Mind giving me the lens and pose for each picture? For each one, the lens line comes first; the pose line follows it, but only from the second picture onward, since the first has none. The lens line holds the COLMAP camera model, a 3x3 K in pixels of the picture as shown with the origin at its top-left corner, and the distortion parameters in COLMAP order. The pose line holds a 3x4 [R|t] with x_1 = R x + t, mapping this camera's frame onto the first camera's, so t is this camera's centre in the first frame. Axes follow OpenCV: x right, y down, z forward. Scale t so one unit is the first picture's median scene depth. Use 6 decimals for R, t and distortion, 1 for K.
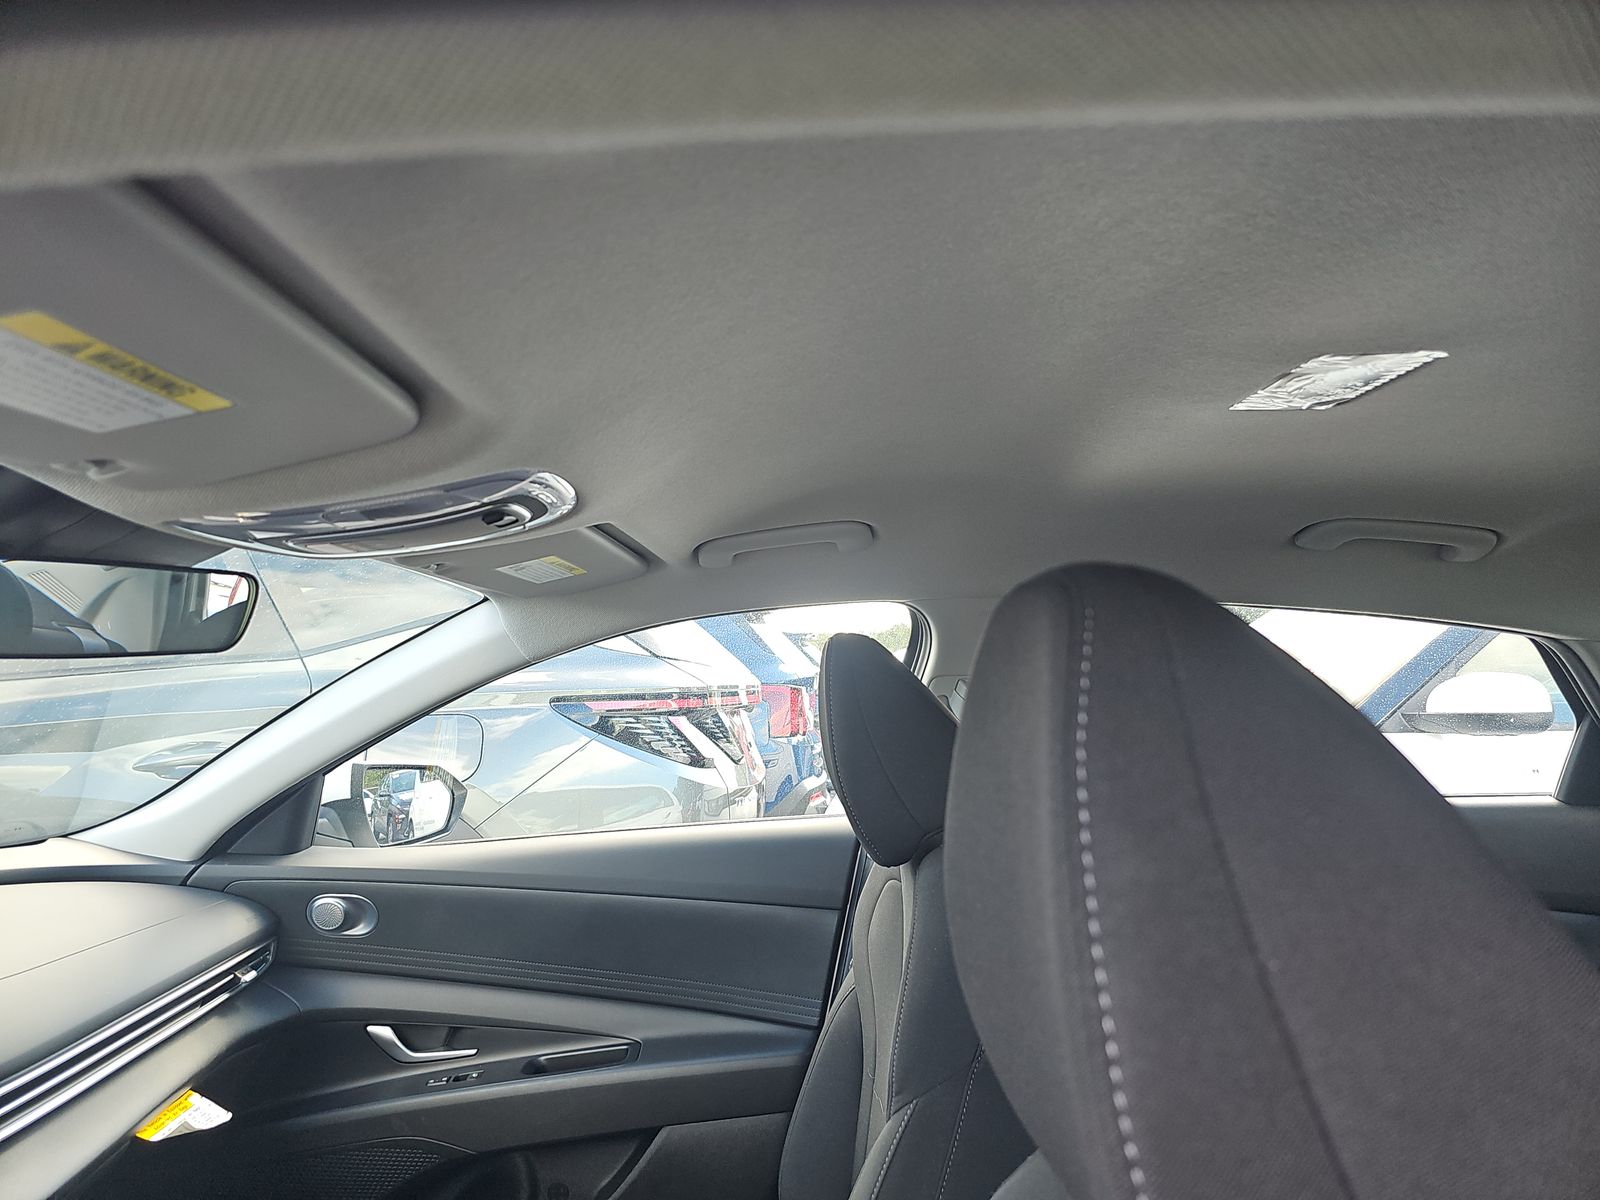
lens RADIAL K [[1068.0, 0, 800.0], [0, 1068.0, 600.0], [0, 0, 1]] dist [0.057123, -0.087623]
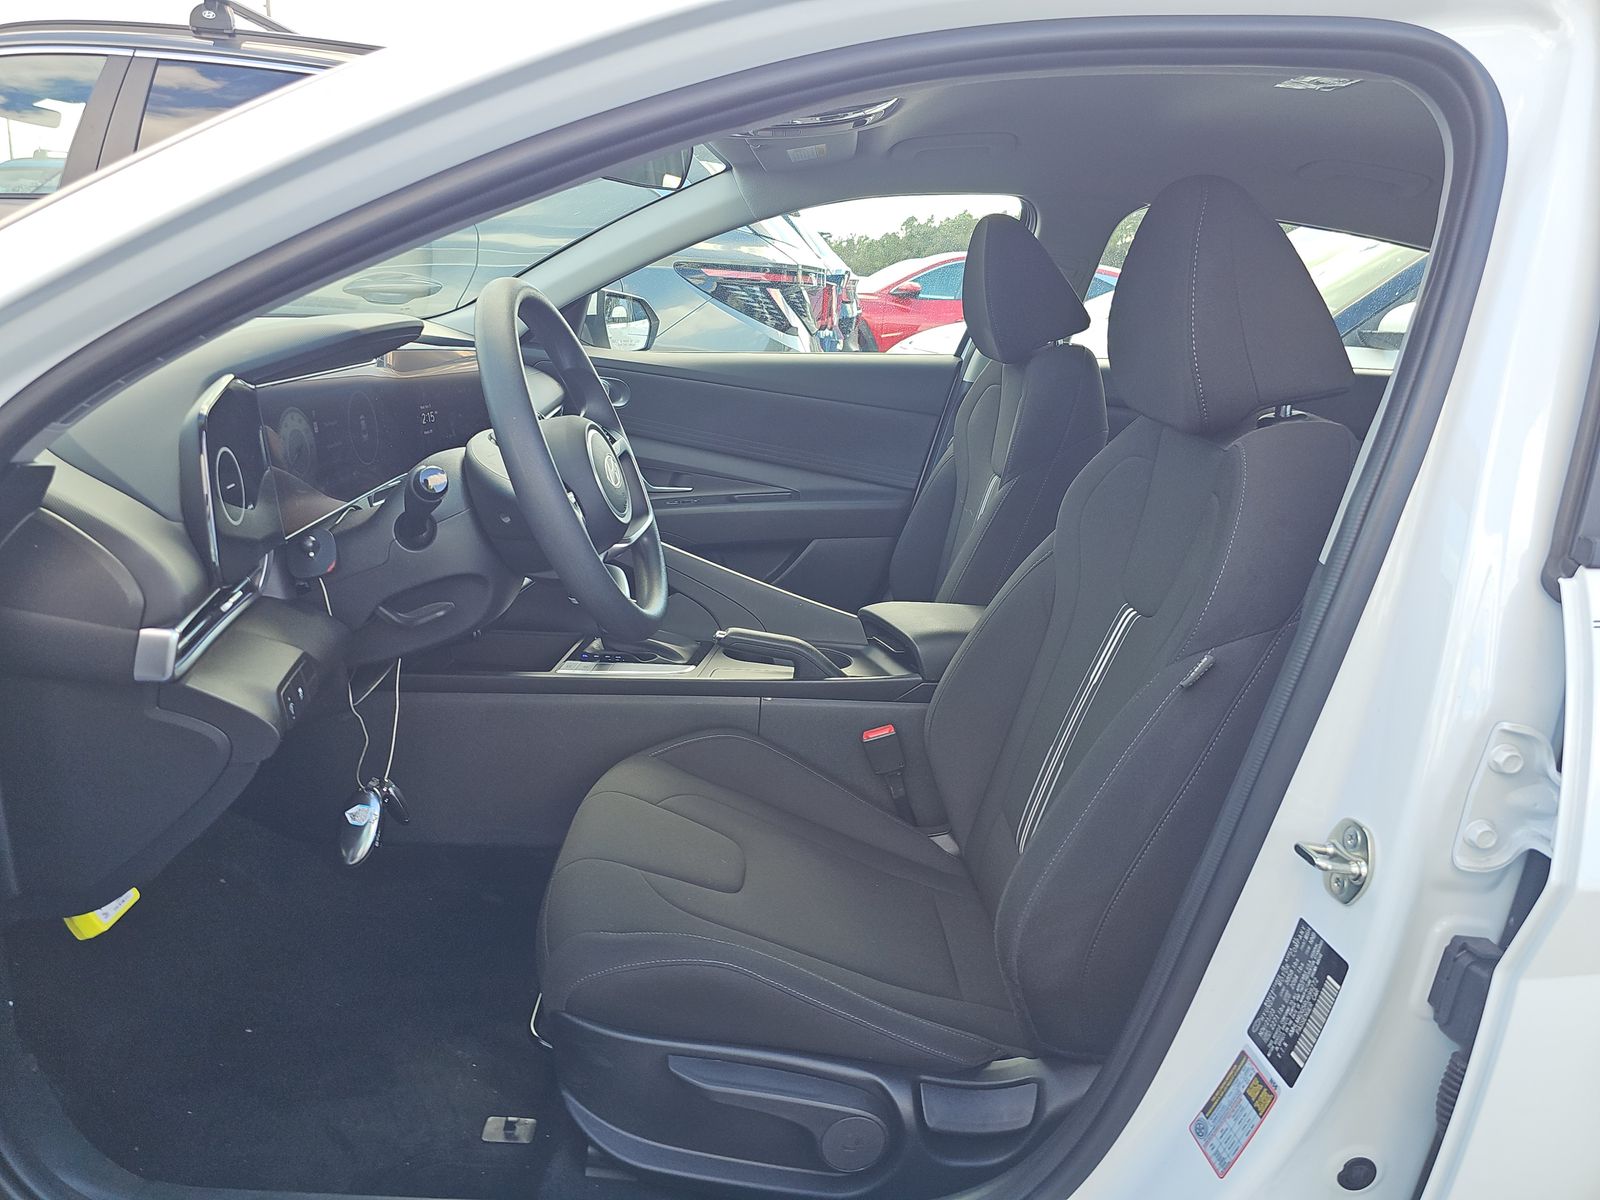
lens RADIAL K [[1068.0, 0, 800.0], [0, 1068.0, 600.0], [0, 0, 1]] dist [0.057123, -0.087623]
pose [[0.996874, 0.074070, 0.027484, -0.118407], [-0.079004, 0.932915, 0.351322, 0.013053], [0.000382, -0.352395, 0.935851, -0.323358]]
